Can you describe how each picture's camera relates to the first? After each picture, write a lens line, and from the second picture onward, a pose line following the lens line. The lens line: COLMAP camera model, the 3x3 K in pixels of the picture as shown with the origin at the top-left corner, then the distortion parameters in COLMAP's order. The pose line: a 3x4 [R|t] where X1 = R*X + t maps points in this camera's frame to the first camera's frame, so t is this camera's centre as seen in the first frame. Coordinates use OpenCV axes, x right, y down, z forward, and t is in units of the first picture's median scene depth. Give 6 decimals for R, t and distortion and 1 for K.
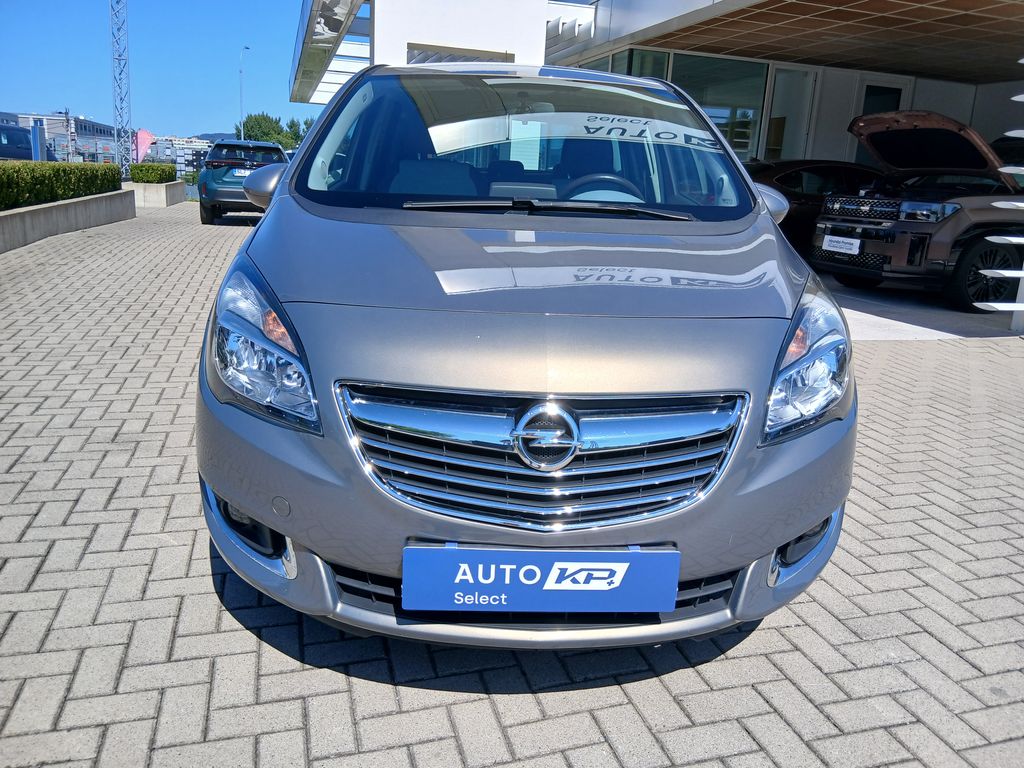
lens RADIAL K [[787.3, 0, 512.0], [0, 787.3, 384.0], [0, 0, 1]] dist [0.113799, -0.203685]
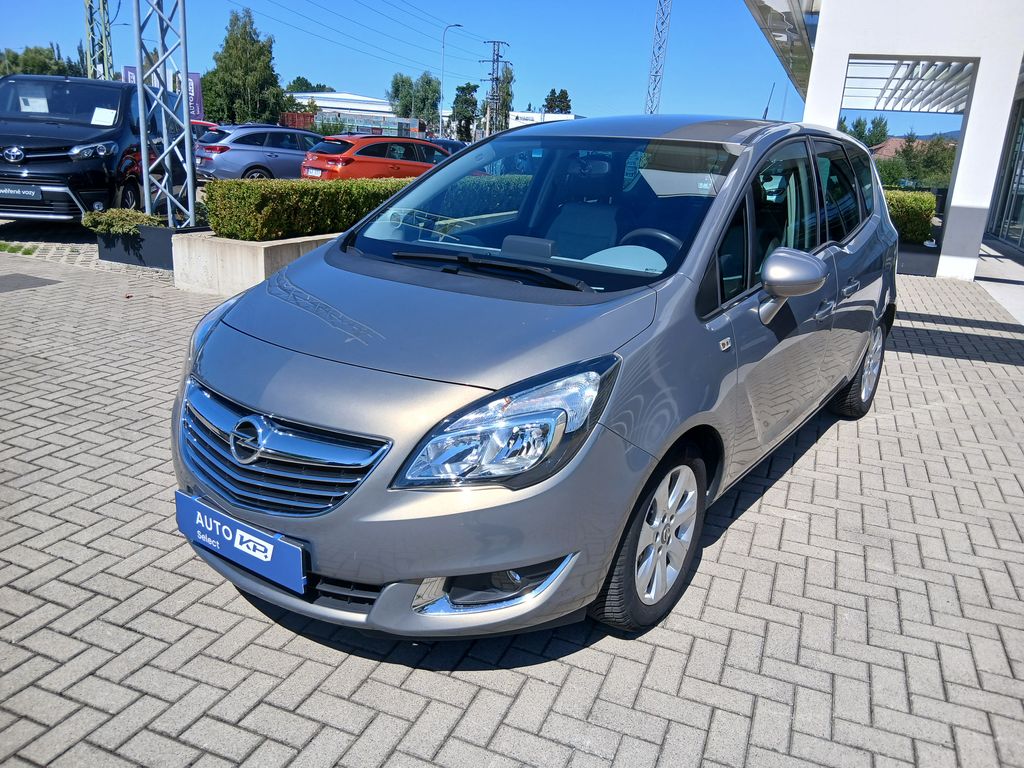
lens RADIAL K [[787.3, 0, 512.0], [0, 787.3, 384.0], [0, 0, 1]] dist [0.113799, -0.203685]
pose [[0.777311, 0.172749, -0.604935, 1.198146], [-0.171236, 0.983353, 0.060784, -0.187612], [0.605365, 0.056338, 0.793952, 0.162156]]
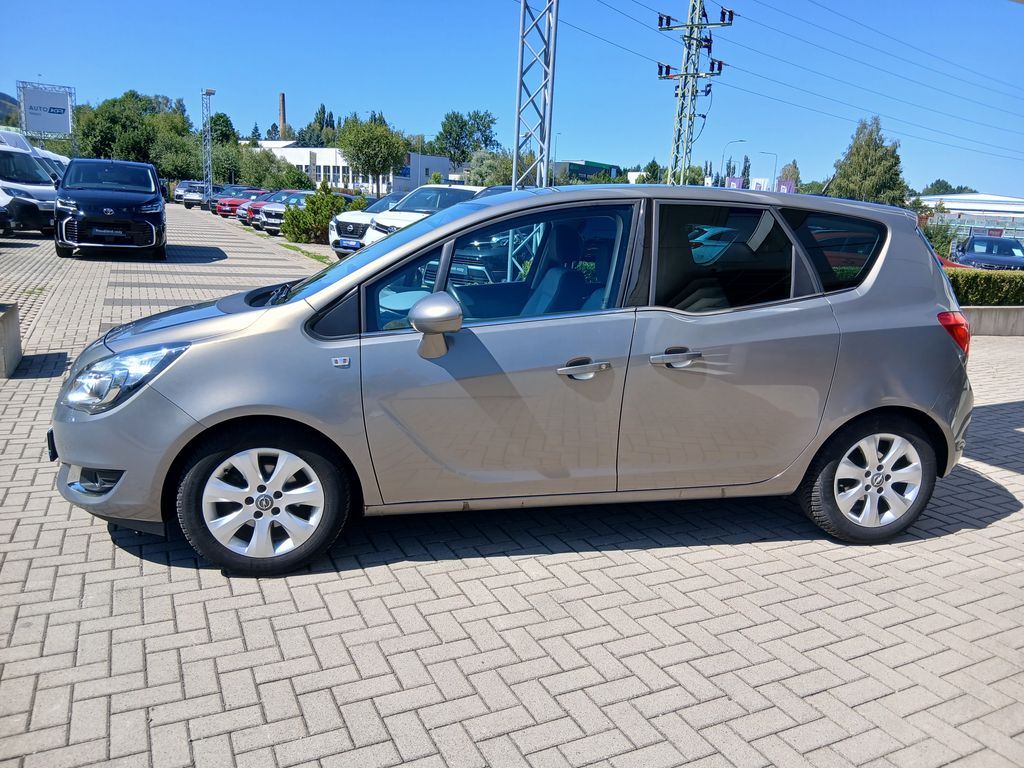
lens RADIAL K [[787.3, 0, 512.0], [0, 787.3, 384.0], [0, 0, 1]] dist [0.113799, -0.203685]
pose [[0.139604, 0.160674, -0.977085, 2.492712], [-0.285293, 0.951432, 0.115694, -0.533821], [0.948219, 0.262604, 0.178663, 1.758498]]
